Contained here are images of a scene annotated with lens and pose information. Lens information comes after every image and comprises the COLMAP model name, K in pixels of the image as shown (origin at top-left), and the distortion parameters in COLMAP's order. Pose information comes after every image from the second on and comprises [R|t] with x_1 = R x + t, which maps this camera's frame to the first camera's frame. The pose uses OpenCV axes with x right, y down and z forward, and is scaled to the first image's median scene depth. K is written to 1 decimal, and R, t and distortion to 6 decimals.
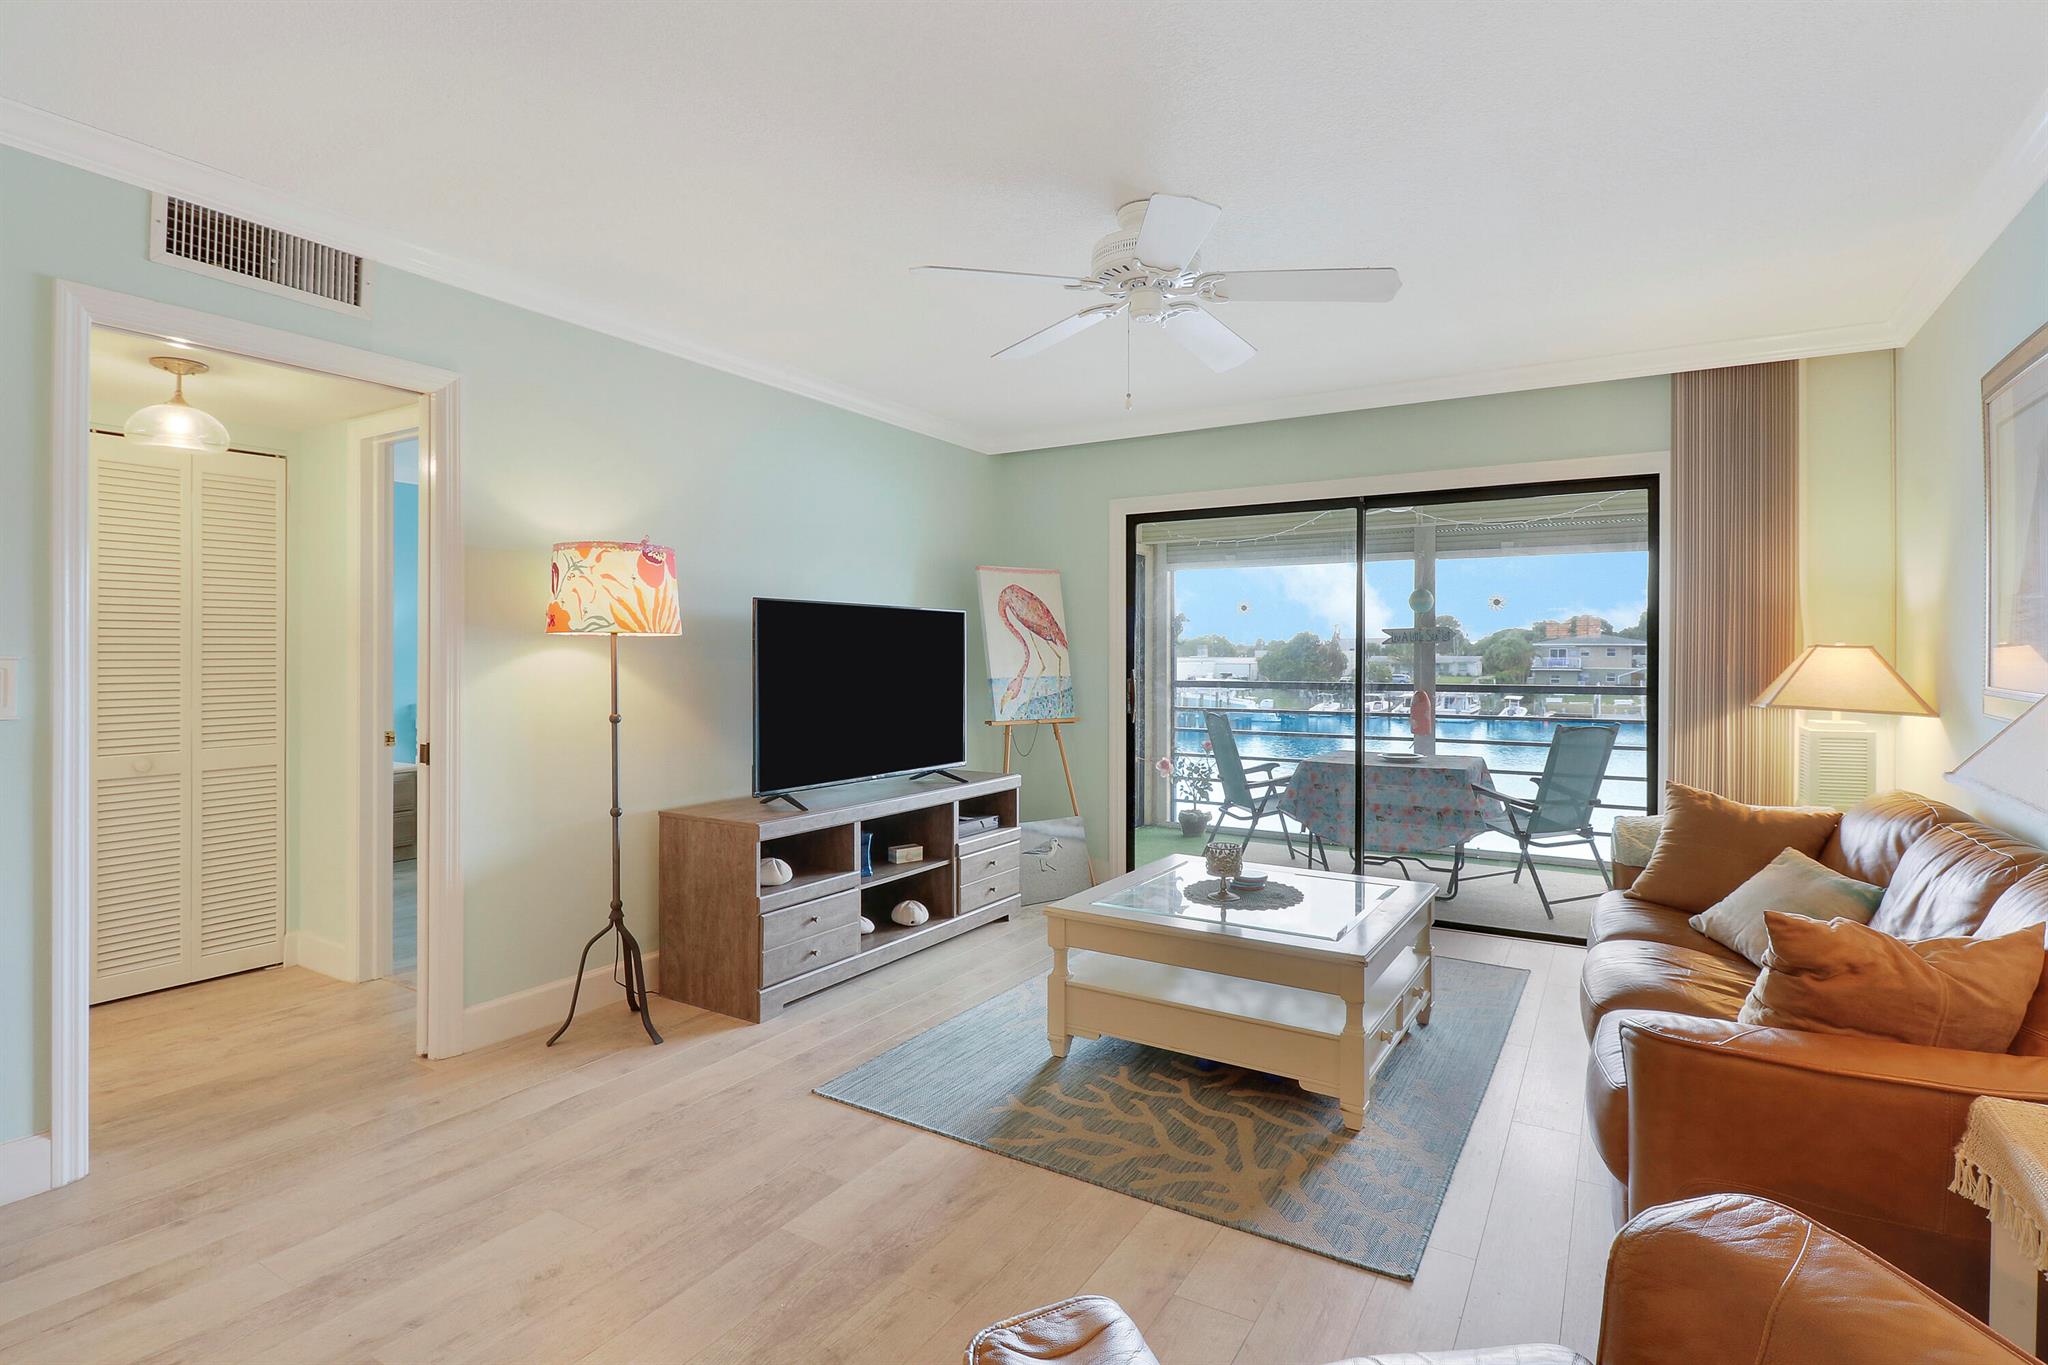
lens RADIAL K [[1001.3, 0, 1060.8], [0, 1001.3, 648.0], [0, 0, 1]] dist [0.000919, -0.011599]
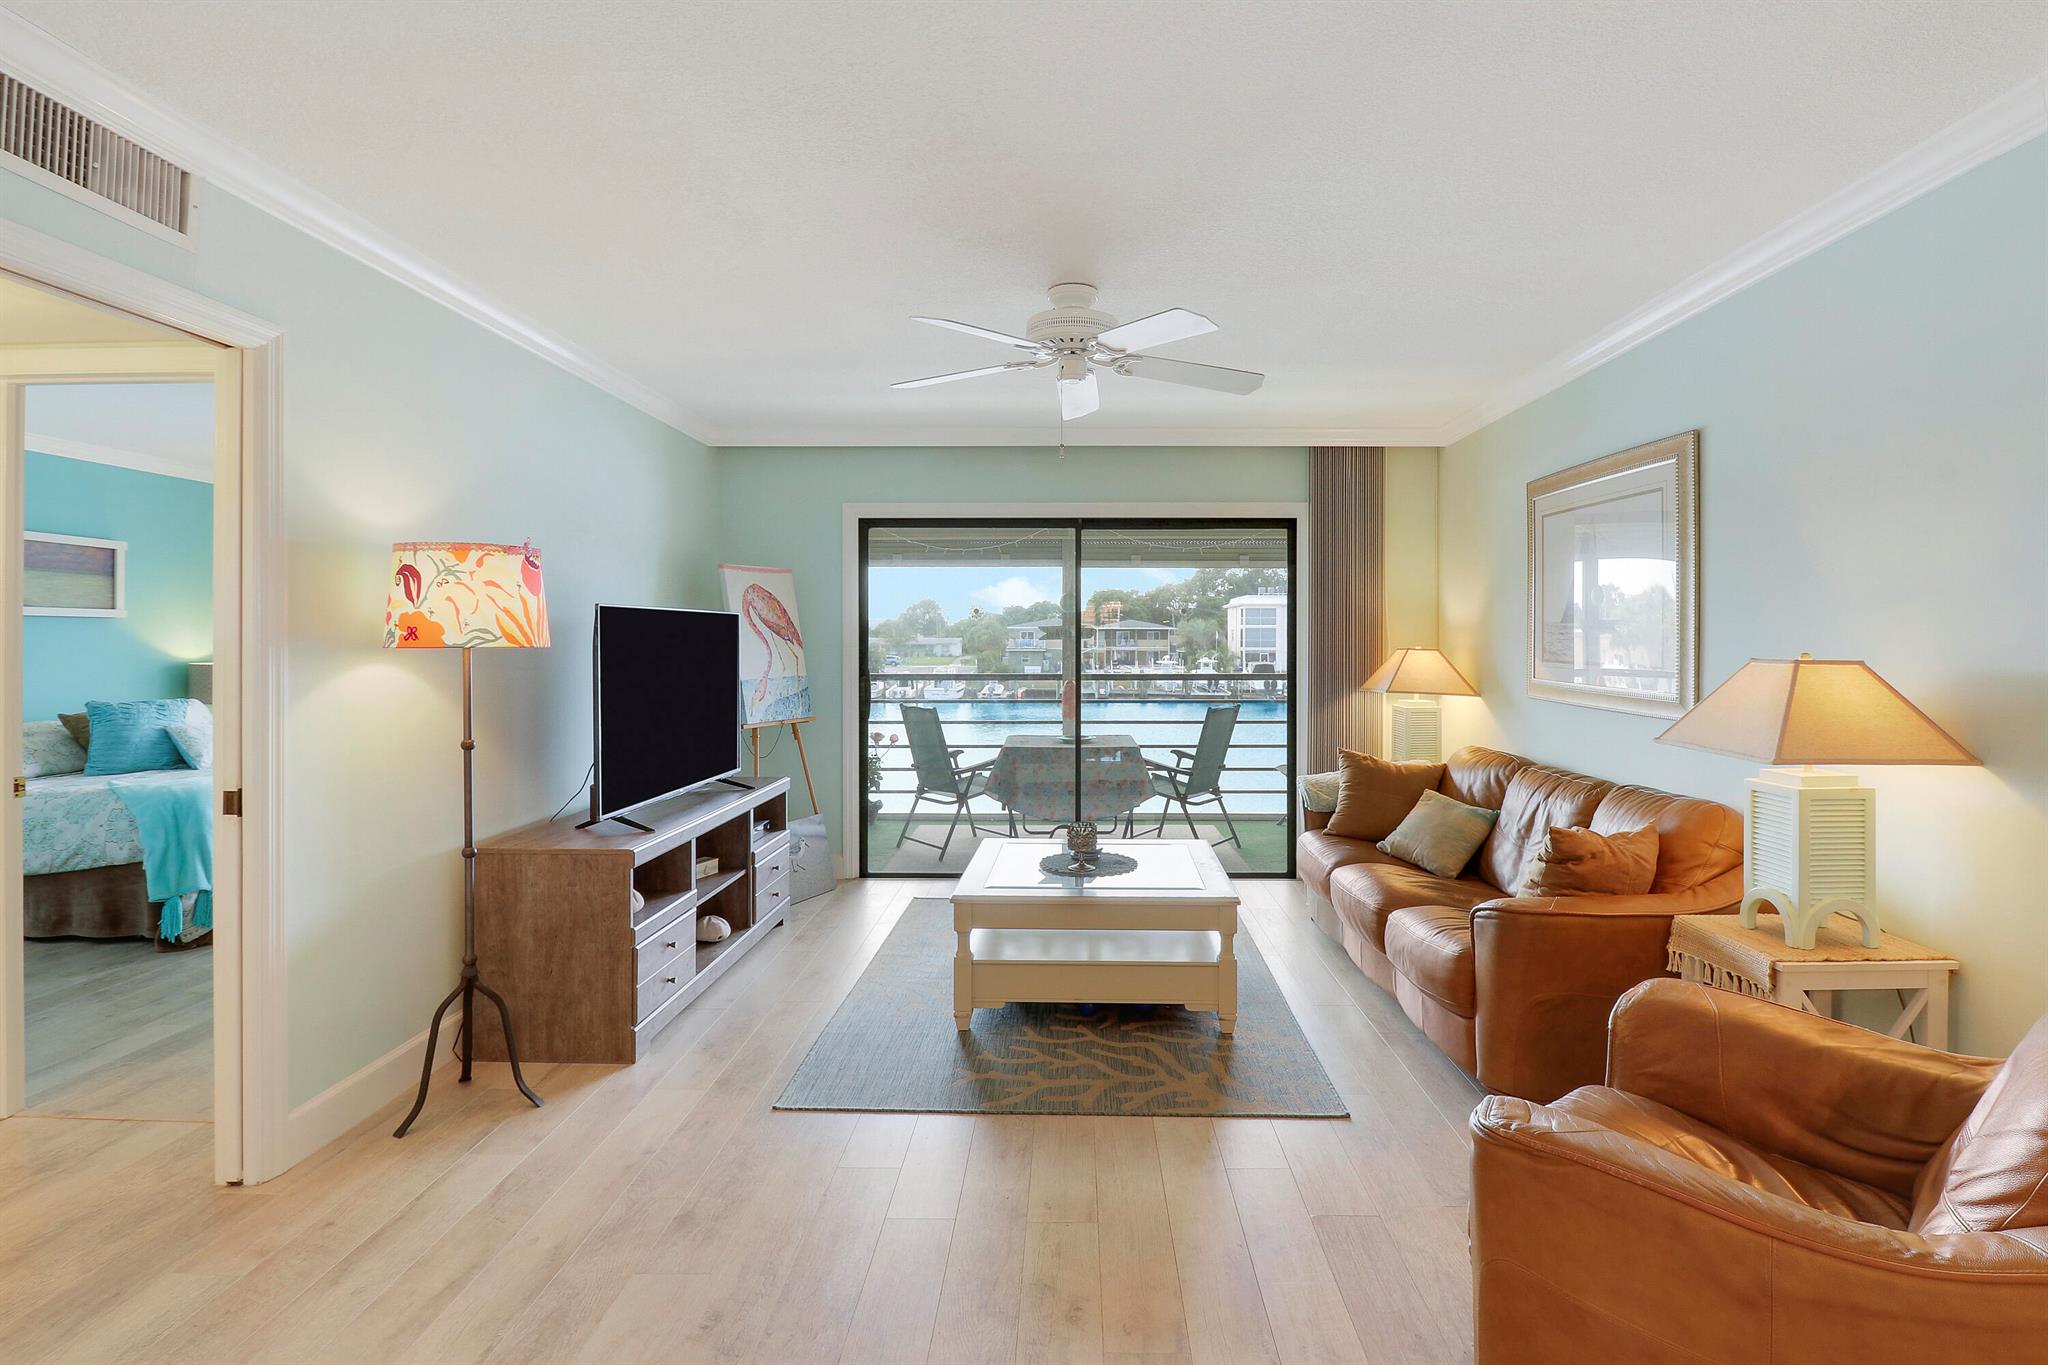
lens RADIAL K [[1001.3, 0, 1082.8], [0, 1001.3, 620.6], [0, 0, 1]] dist [0.000919, -0.011599]
pose [[0.863189, 0.007792, 0.504821, -0.426023], [-0.003369, 0.999948, -0.009675, -0.030850], [-0.504870, 0.006650, 0.863170, -0.019234]]
